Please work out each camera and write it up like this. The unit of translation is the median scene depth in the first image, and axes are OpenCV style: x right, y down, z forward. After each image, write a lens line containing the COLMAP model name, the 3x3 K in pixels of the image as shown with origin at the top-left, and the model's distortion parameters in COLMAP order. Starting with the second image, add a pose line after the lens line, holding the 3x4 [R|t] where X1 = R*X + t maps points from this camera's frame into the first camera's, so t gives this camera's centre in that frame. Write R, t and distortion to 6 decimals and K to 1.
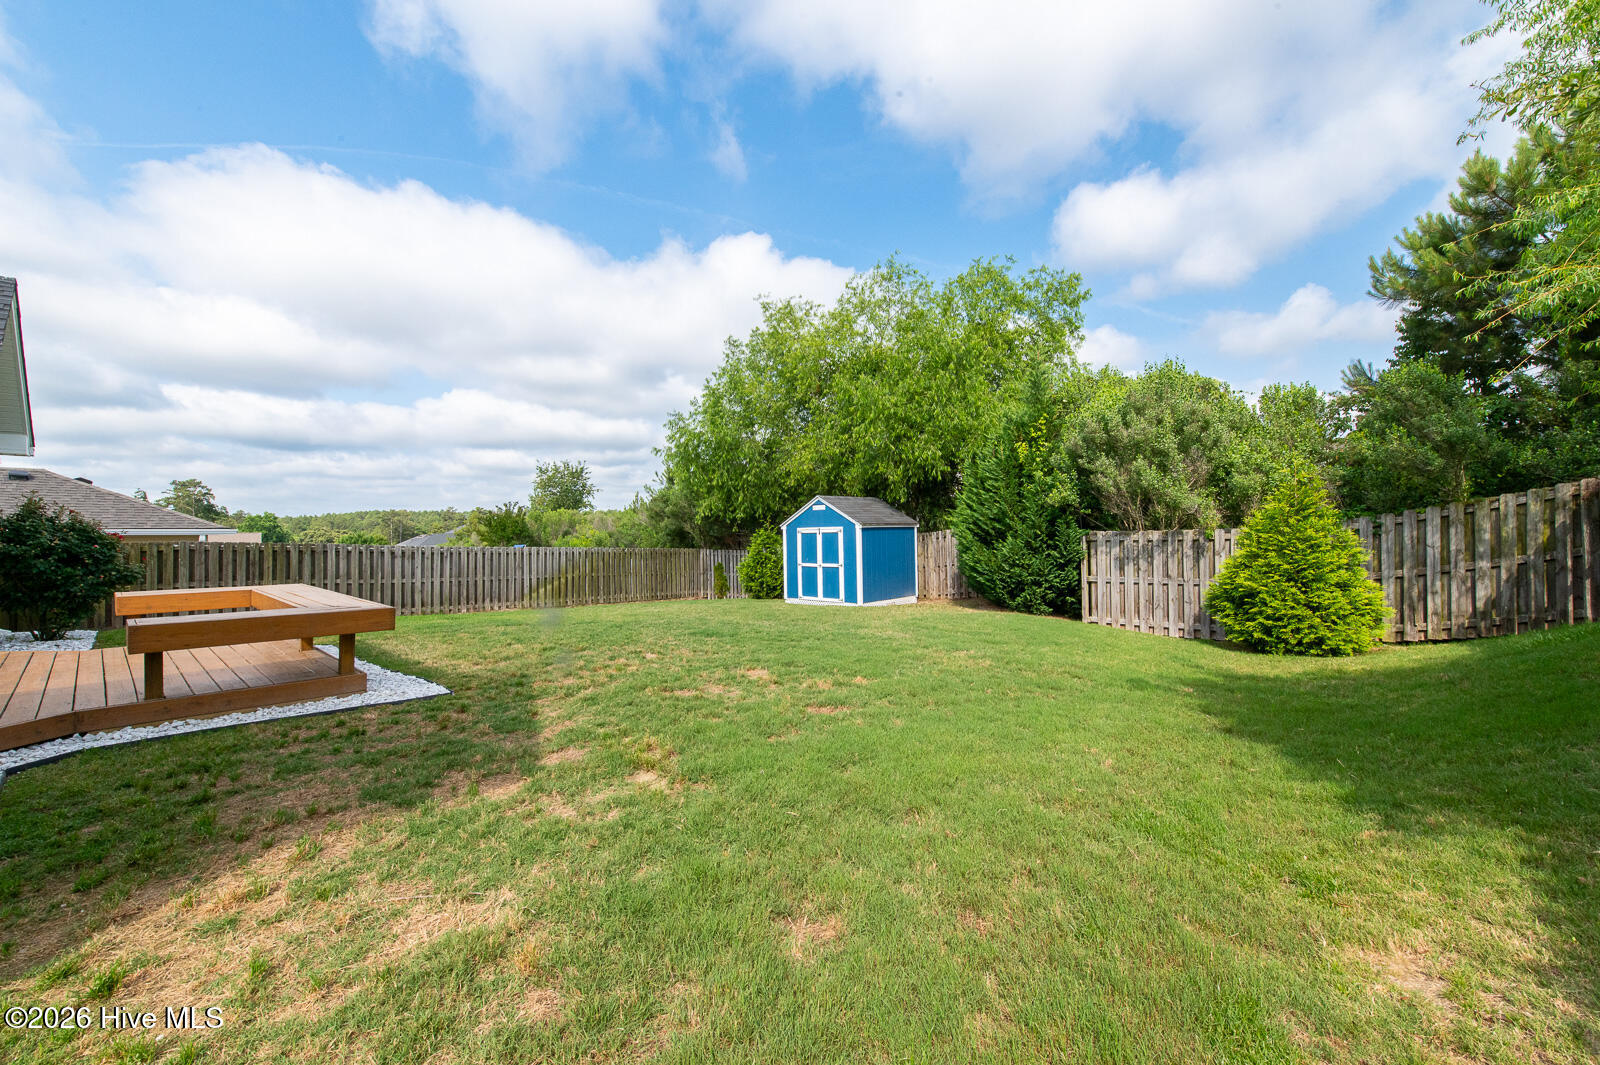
lens RADIAL K [[661.7, 0, 803.9], [0, 661.7, 547.4], [0, 0, 1]] dist [0.000870, 0.000147]
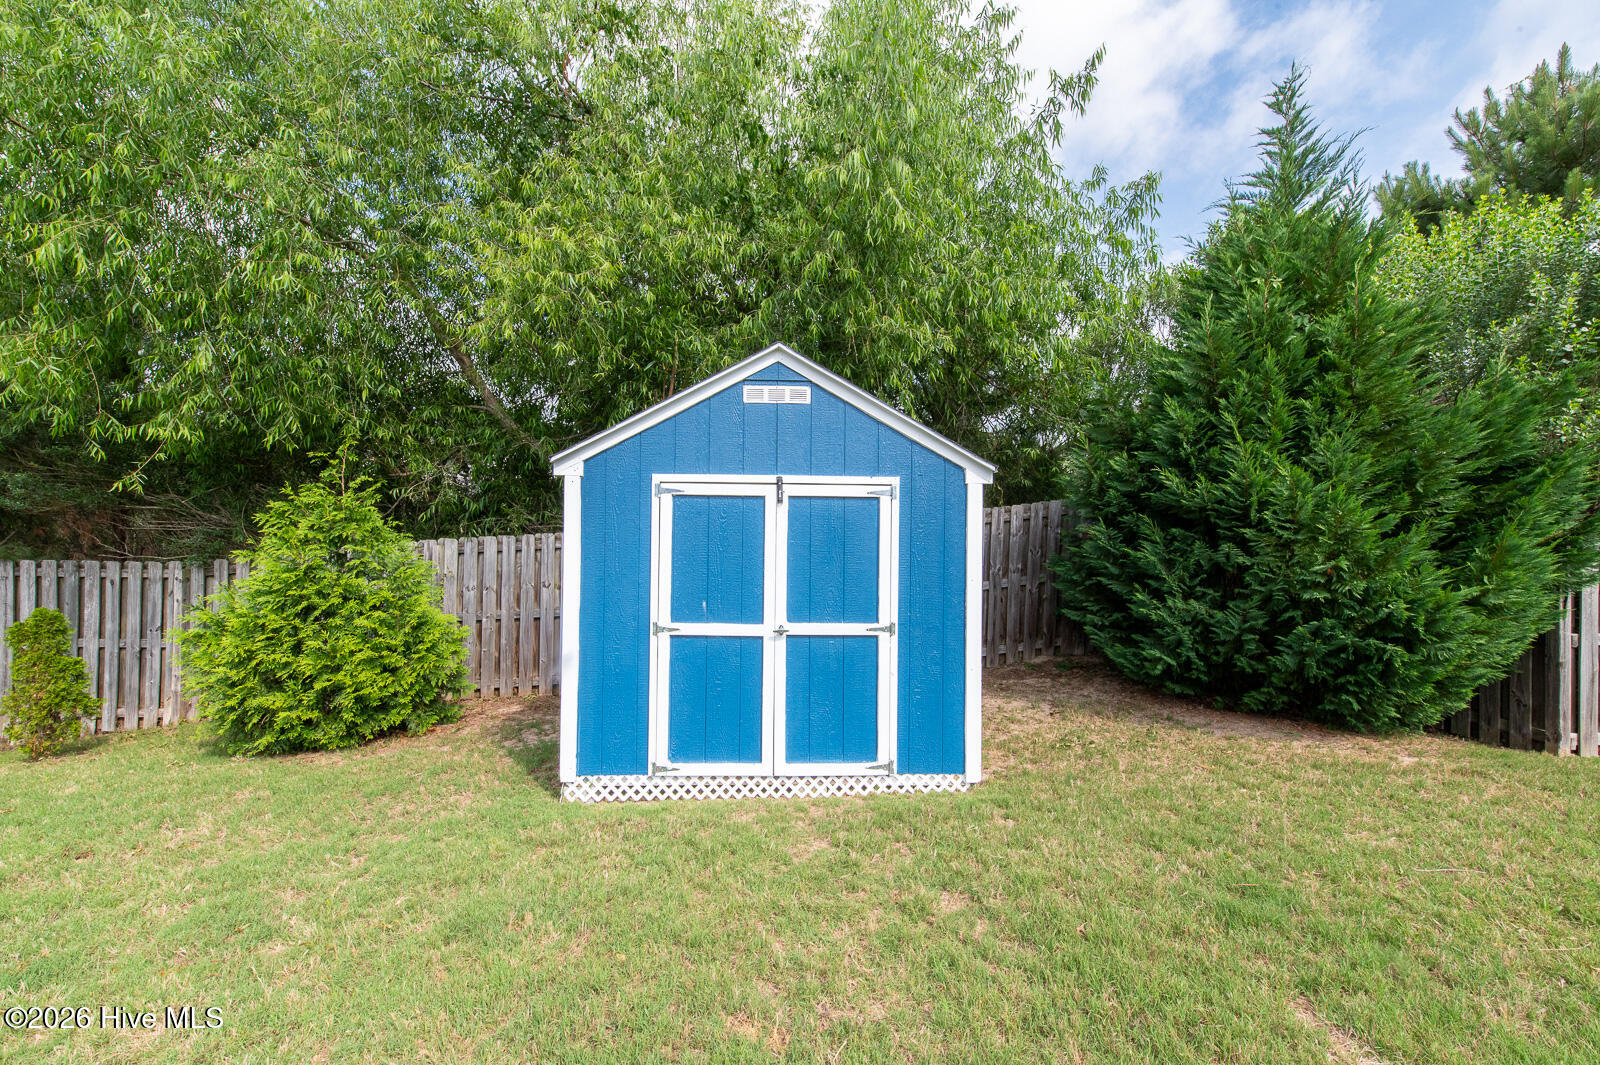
lens RADIAL K [[661.7, 0, 803.9], [0, 661.7, 547.4], [0, 0, 1]] dist [0.000870, 0.000147]
pose [[0.694028, 0.016704, 0.719754, -0.143137], [-0.007930, 0.999848, -0.015558, 0.000021], [-0.719905, 0.005090, 0.694054, 0.810980]]
